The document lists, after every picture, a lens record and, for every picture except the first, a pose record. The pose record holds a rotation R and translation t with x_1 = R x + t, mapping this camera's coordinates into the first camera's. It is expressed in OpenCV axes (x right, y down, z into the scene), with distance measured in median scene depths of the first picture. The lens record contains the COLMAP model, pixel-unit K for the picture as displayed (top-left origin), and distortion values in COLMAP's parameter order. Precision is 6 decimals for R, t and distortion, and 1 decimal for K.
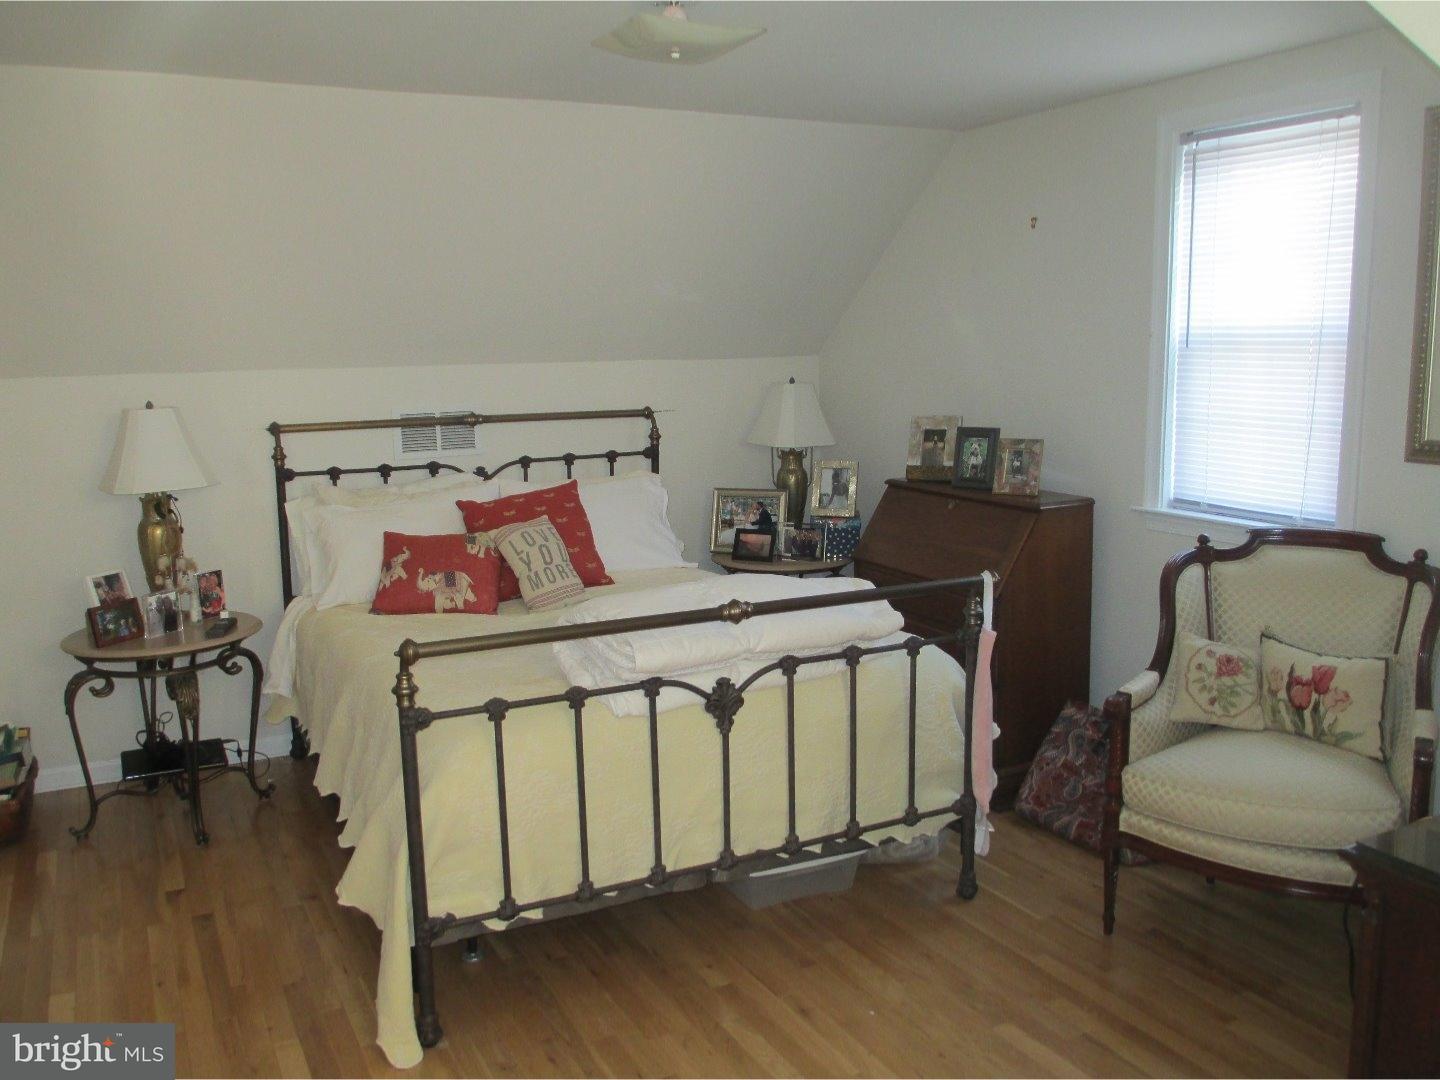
lens RADIAL K [[1218.6, 0, 720.0], [0, 1218.6, 540.0], [0, 0, 1]] dist [0.004812, 0.060354]
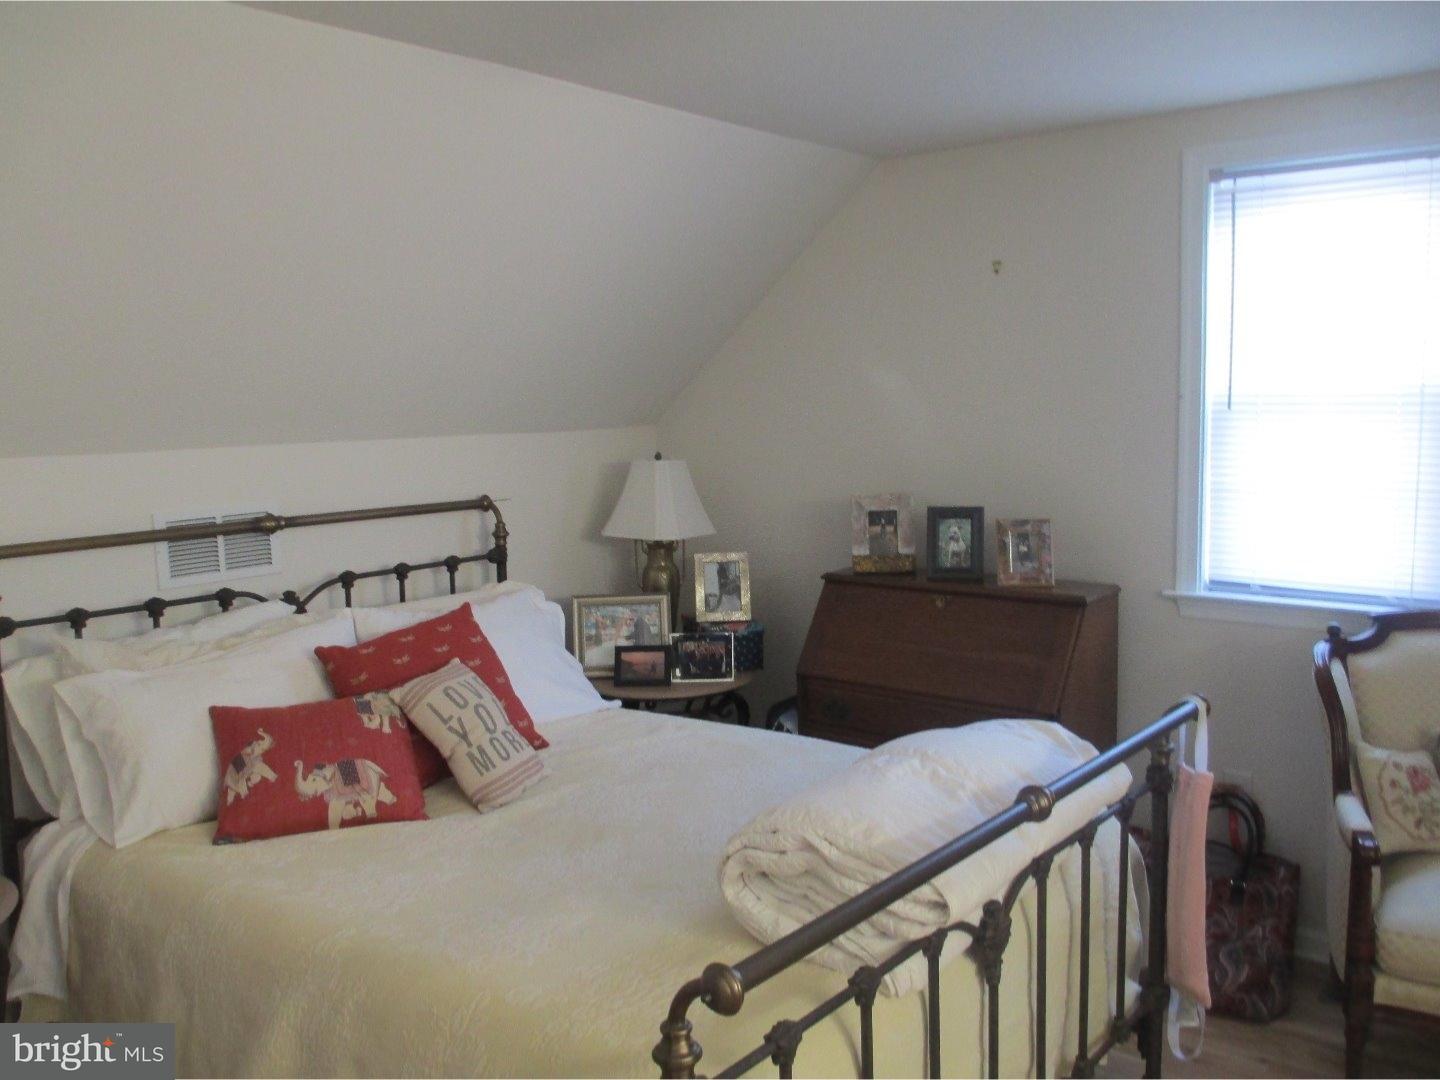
lens RADIAL K [[1236.6, 0, 720.0], [0, 1236.6, 540.0], [0, 0, 1]] dist [0.003282, -0.008662]
pose [[0.921962, -0.051098, 0.383894, -0.275818], [0.072747, 0.996462, -0.042077, -0.047926], [-0.380386, 0.066721, 0.922418, 0.293694]]
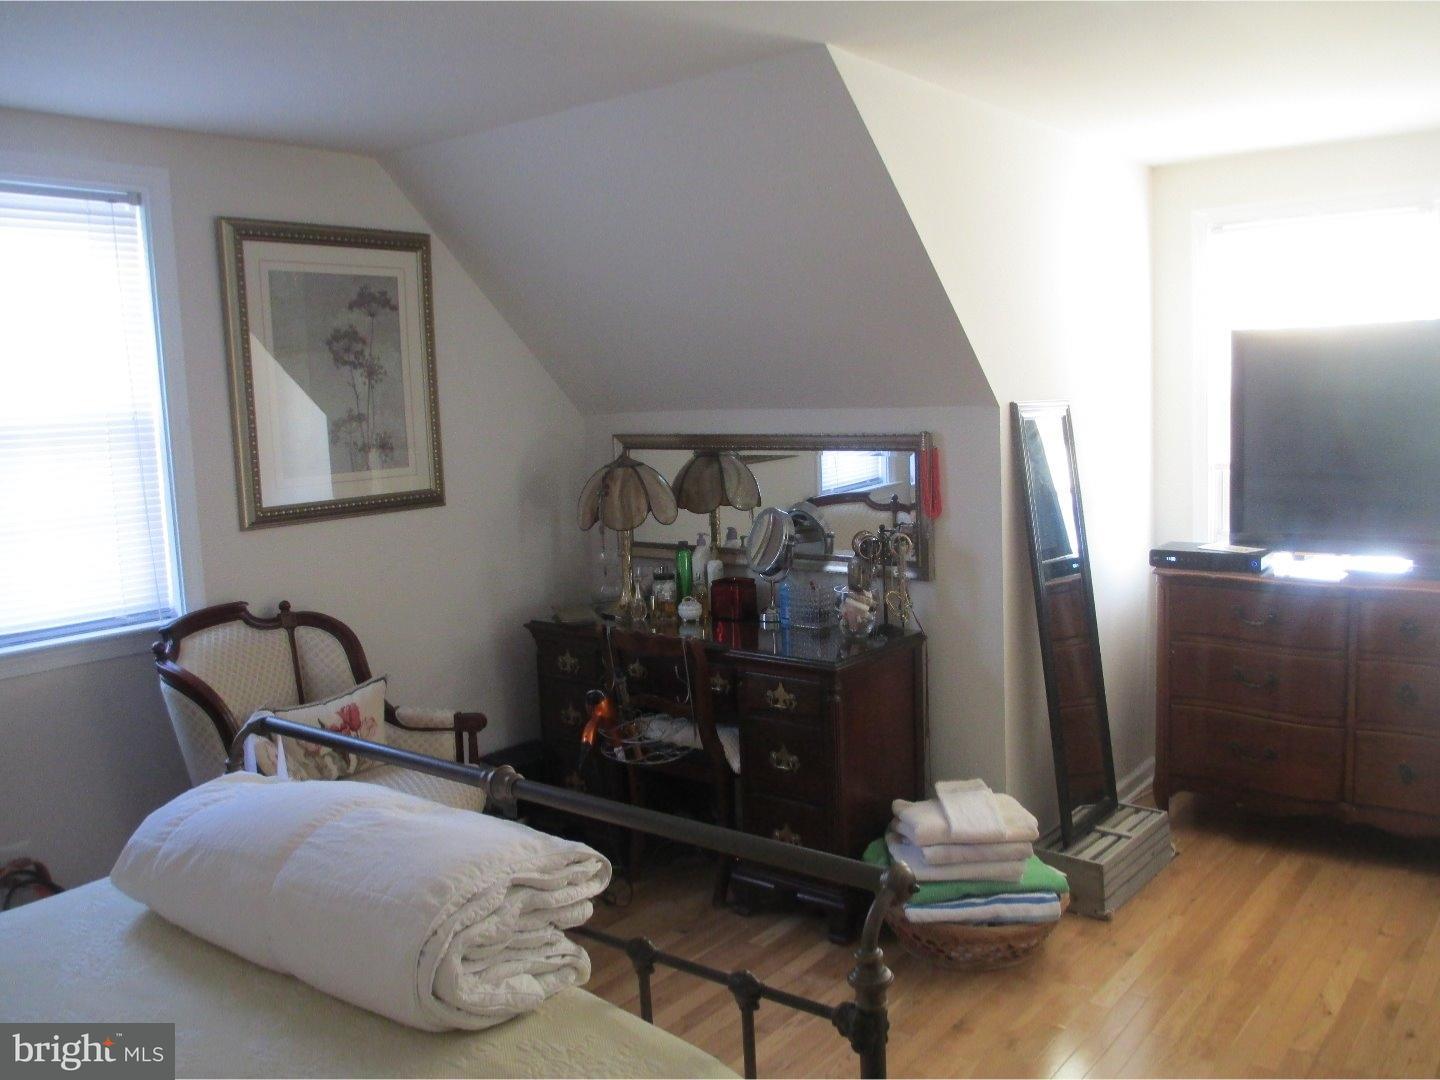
lens RADIAL K [[1236.6, 0, 720.0], [0, 1236.6, 540.0], [0, 0, 1]] dist [0.003282, -0.008662]
pose [[-0.403521, -0.081810, 0.911305, -0.478499], [0.198565, 0.964428, 0.174502, -0.125477], [-0.893164, 0.251368, -0.372923, 0.787026]]
